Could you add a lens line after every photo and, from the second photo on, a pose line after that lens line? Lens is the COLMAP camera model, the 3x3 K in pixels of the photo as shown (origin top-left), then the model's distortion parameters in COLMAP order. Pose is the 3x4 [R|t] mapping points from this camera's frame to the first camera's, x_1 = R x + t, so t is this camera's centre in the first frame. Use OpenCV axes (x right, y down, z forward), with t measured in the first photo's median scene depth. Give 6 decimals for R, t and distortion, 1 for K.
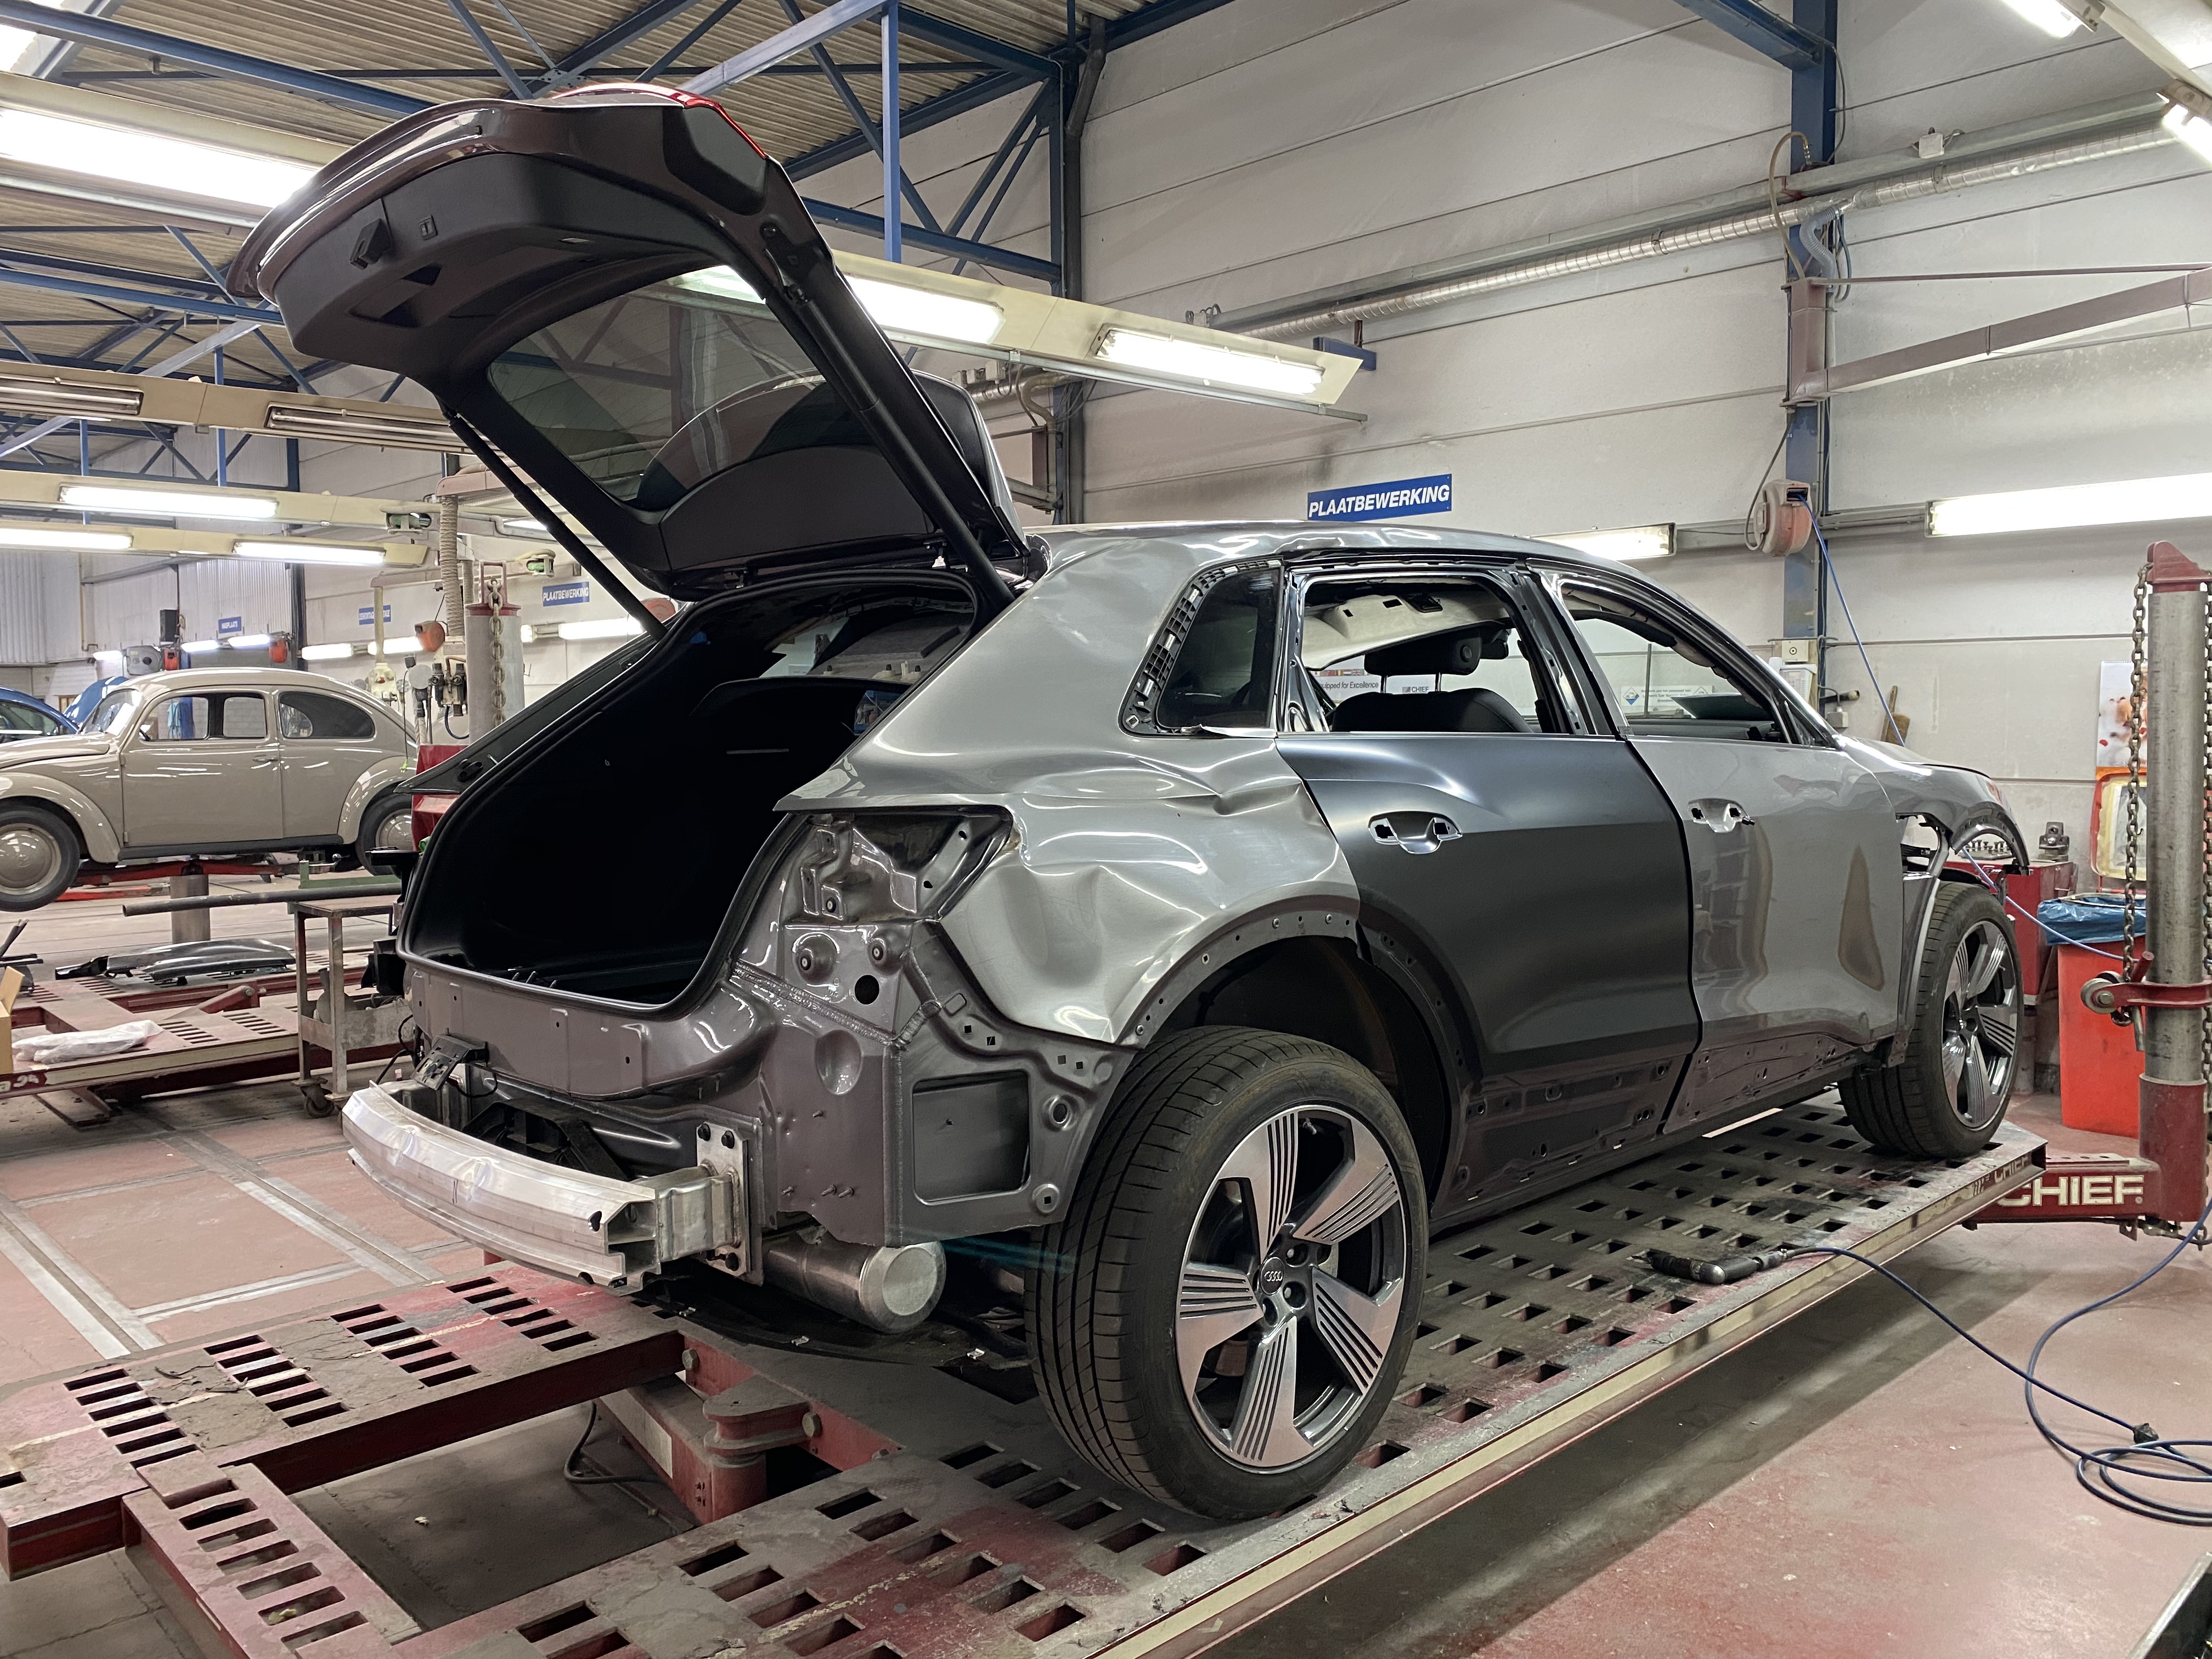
lens RADIAL K [[1702.3, 0, 1117.3], [0, 1702.3, 793.4], [0, 0, 1]] dist [0.045787, -0.027631]
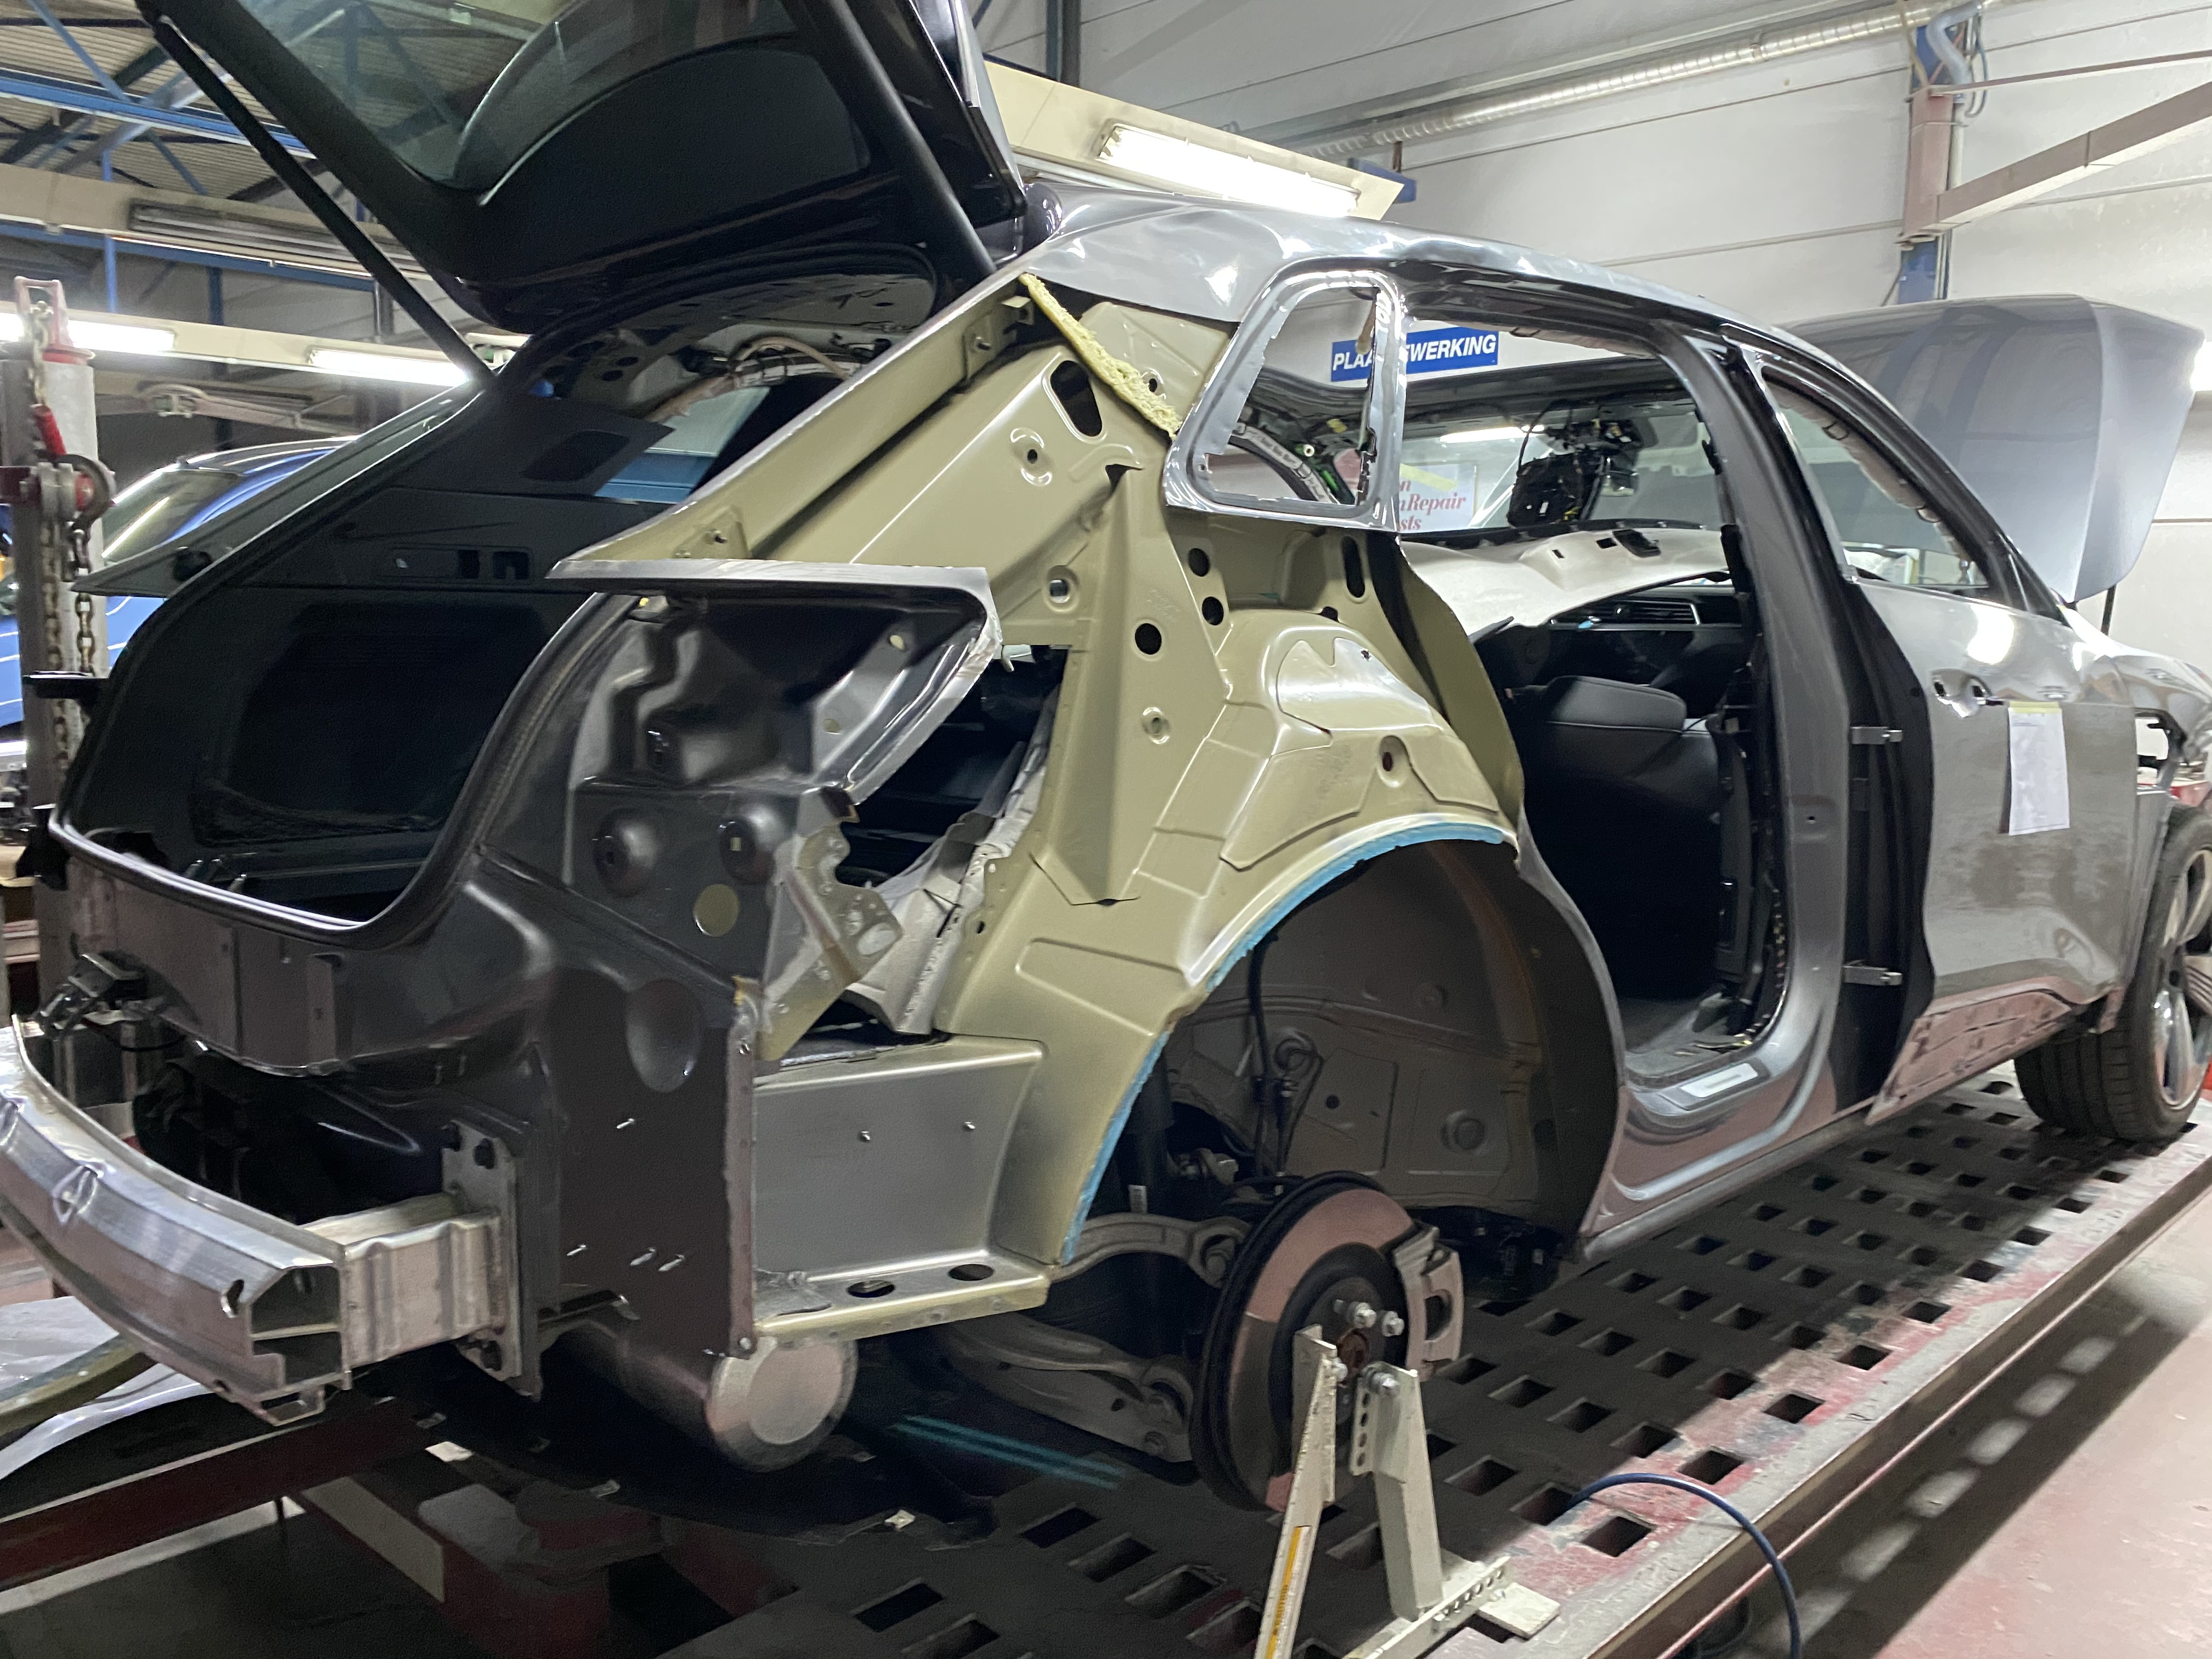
lens RADIAL K [[1702.3, 0, 1098.5], [0, 1702.3, 838.9], [0, 0, 1]] dist [0.045787, -0.027631]
pose [[0.999565, 0.029155, 0.004375, -0.009413], [-0.029420, 0.996038, 0.083923, 0.015826], [-0.001911, -0.084015, 0.996463, 0.172629]]
